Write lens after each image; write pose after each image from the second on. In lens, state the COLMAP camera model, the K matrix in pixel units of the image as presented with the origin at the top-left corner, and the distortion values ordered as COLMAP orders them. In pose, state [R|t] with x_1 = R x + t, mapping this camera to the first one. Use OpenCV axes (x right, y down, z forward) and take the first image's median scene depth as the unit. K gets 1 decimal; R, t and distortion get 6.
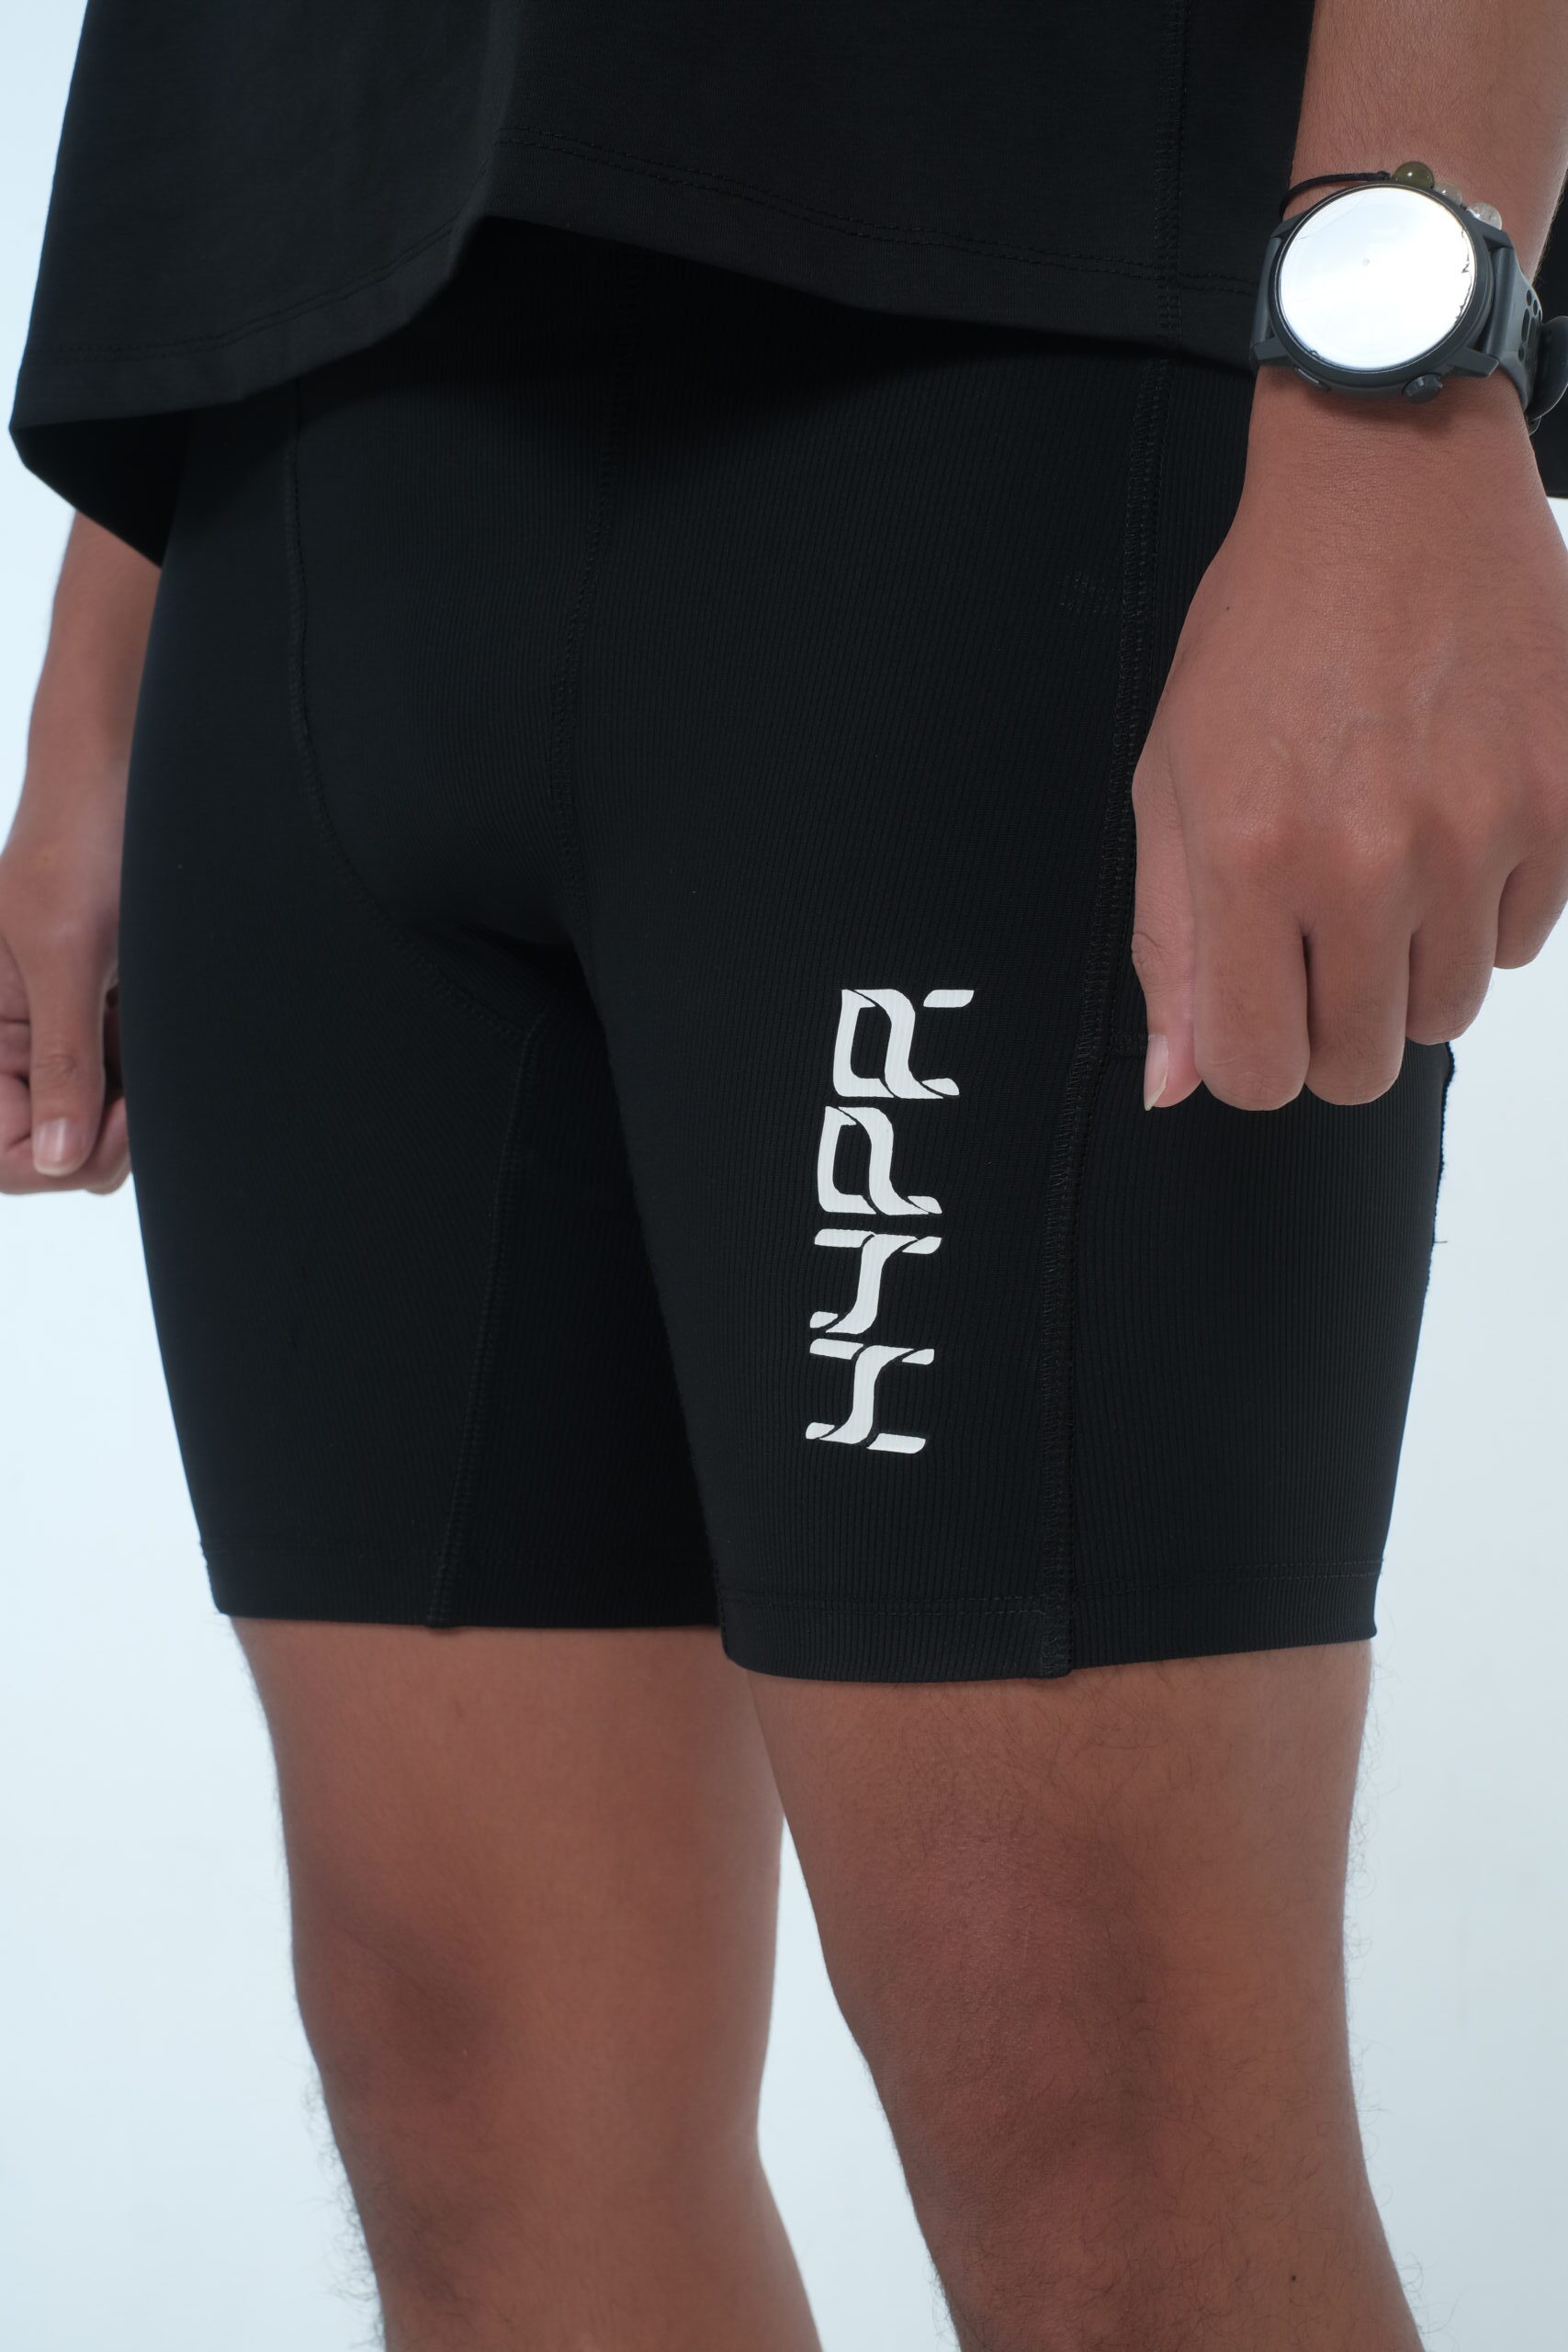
lens RADIAL K [[3626.2, 0, 784.0], [0, 3626.2, 1176.0], [0, 0, 1]] dist [0.016247, 0.713479]
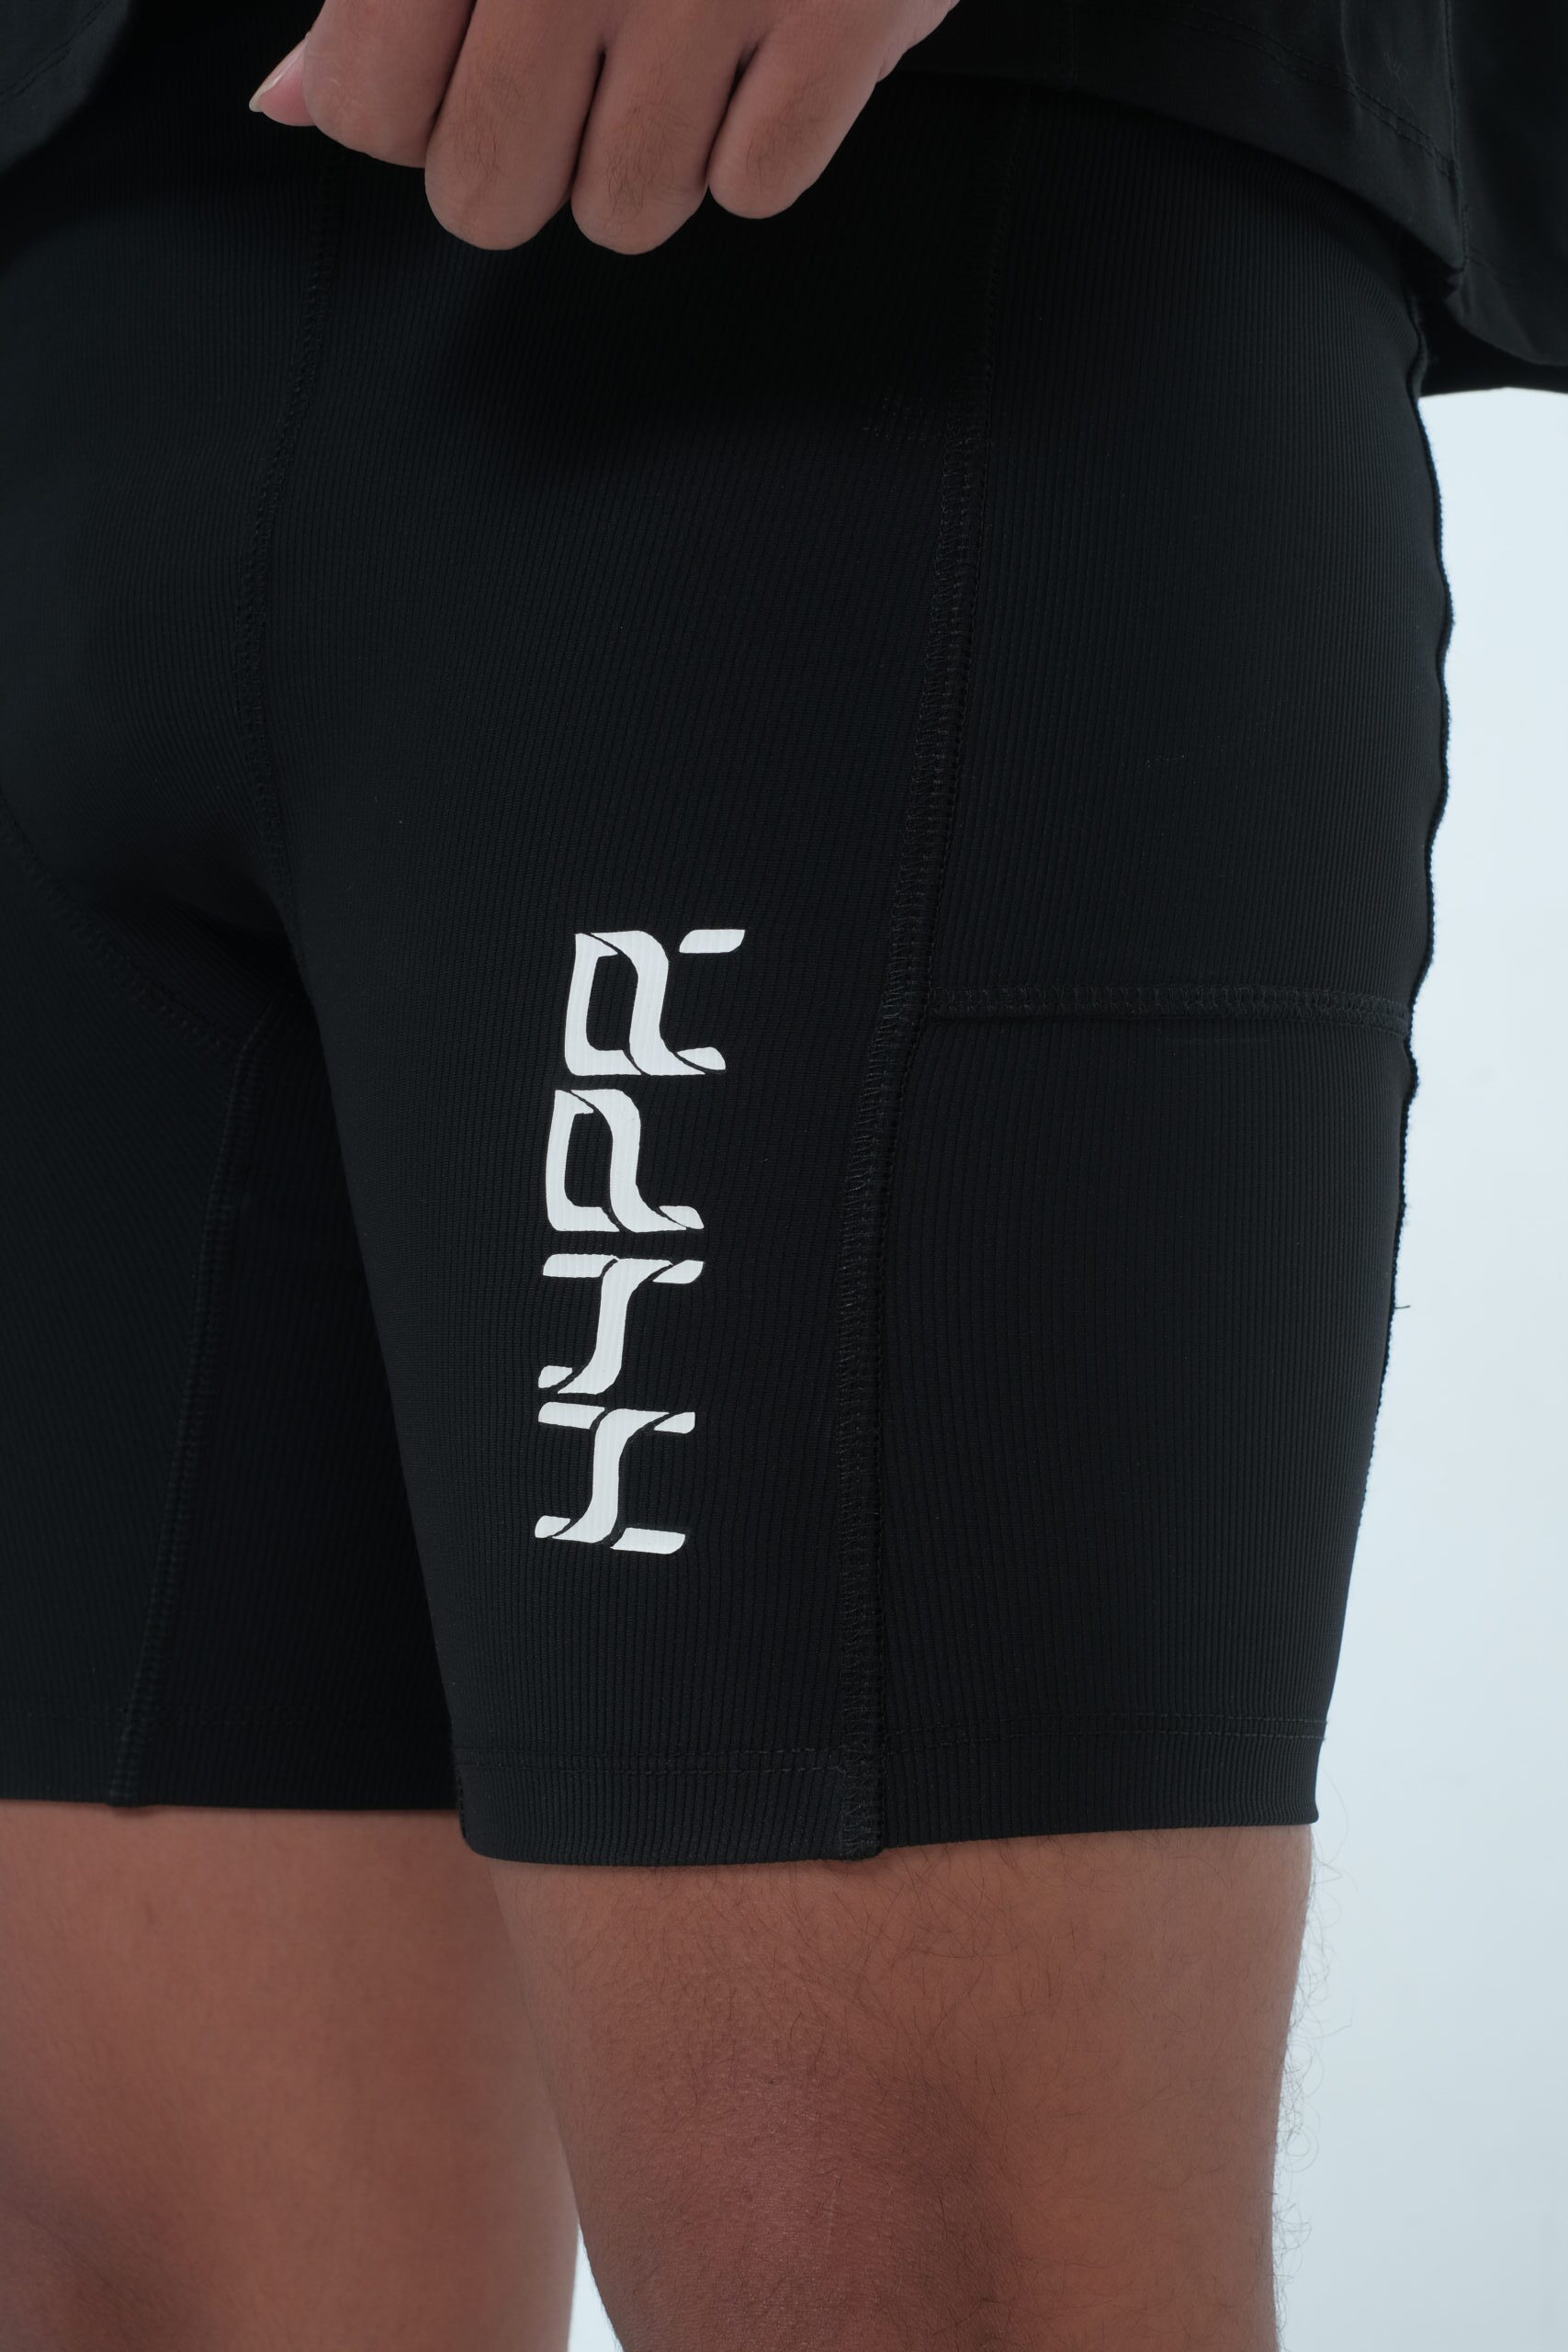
lens RADIAL K [[3681.4, 0, 784.0], [0, 3681.4, 1176.0], [0, 0, 1]] dist [-0.044502, 0.280296]
pose [[0.999349, 0.003026, -0.035950, 0.083935], [-0.005830, 0.996924, -0.078158, 0.056440], [0.035603, 0.078317, 0.996293, 0.233286]]
